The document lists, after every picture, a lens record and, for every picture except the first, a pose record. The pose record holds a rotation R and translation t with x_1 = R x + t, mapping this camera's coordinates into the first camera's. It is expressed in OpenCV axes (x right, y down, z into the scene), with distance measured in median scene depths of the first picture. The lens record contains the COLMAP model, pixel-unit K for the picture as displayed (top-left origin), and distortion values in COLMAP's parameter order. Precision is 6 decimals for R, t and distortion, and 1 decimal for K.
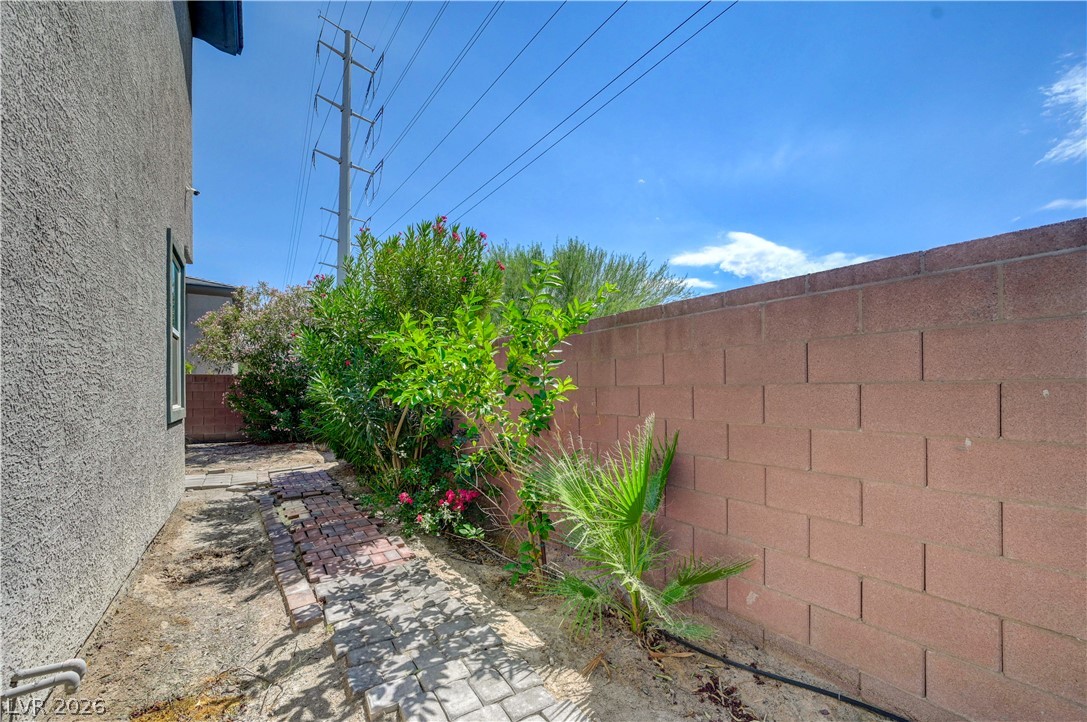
lens RADIAL K [[438.2, 0, 555.8], [0, 438.2, 391.3], [0, 0, 1]] dist [0.000247, -0.000348]
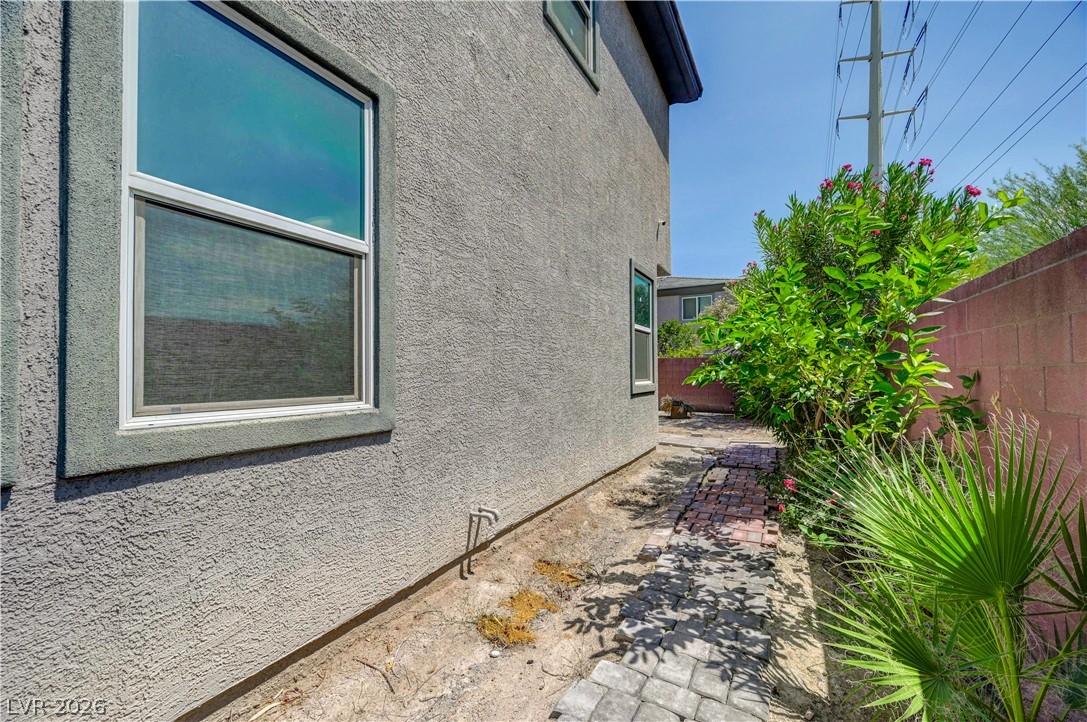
lens RADIAL K [[438.2, 0, 551.8], [0, 438.2, 364.3], [0, 0, 1]] dist [0.000247, -0.000348]
pose [[0.434990, -0.015304, -0.900305, 0.435462], [0.003852, 0.999878, -0.015136, -0.005781], [0.900427, 0.003116, 0.434996, 0.201808]]
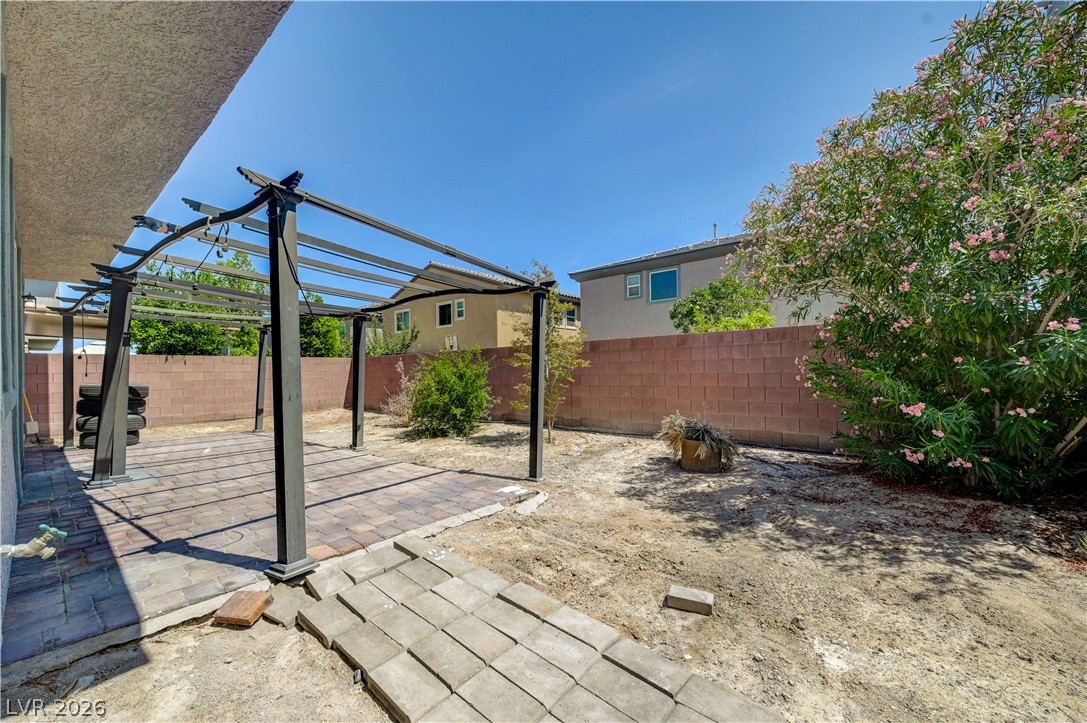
lens RADIAL K [[438.2, 0, 538.9], [0, 438.2, 364.4], [0, 0, 1]] dist [0.000247, -0.000348]
pose [[0.260332, -0.010837, -0.965458, -1.204839], [0.005599, 0.999937, -0.009714, 0.048315], [0.965503, -0.002877, 0.260376, 1.948517]]
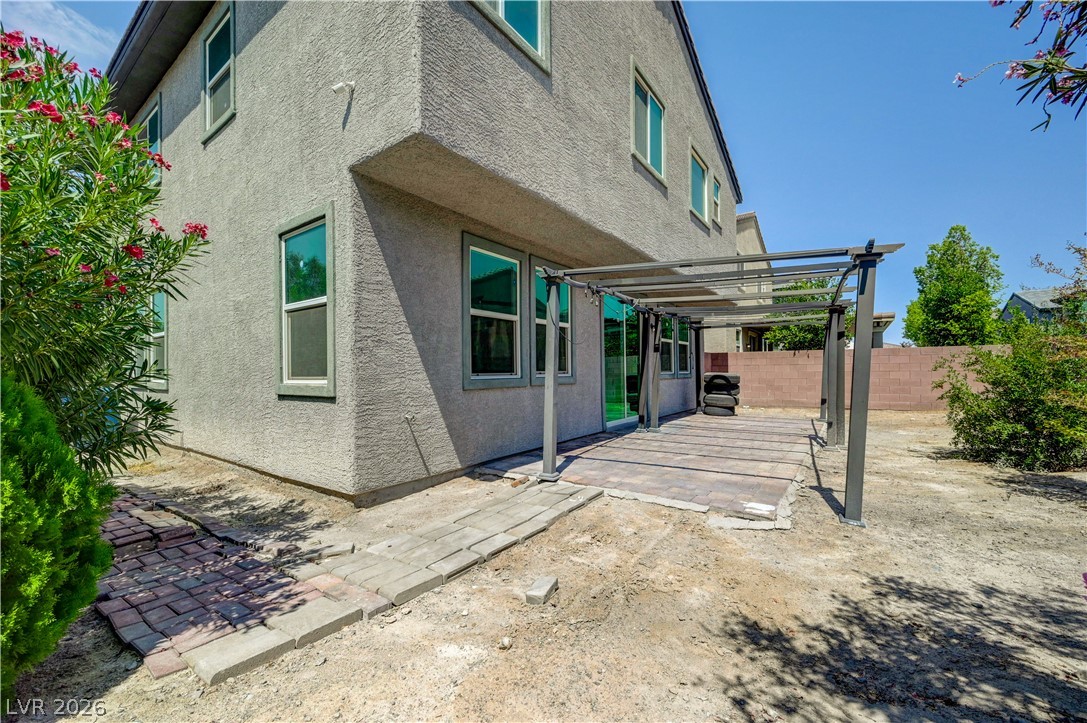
lens RADIAL K [[438.2, 0, 550.1], [0, 438.2, 367.9], [0, 0, 1]] dist [0.000247, -0.000348]
pose [[-0.936585, 0.014594, -0.350137, -1.890392], [0.011632, 0.999877, 0.010562, 0.002554], [0.350248, 0.005819, -0.936639, 4.064137]]
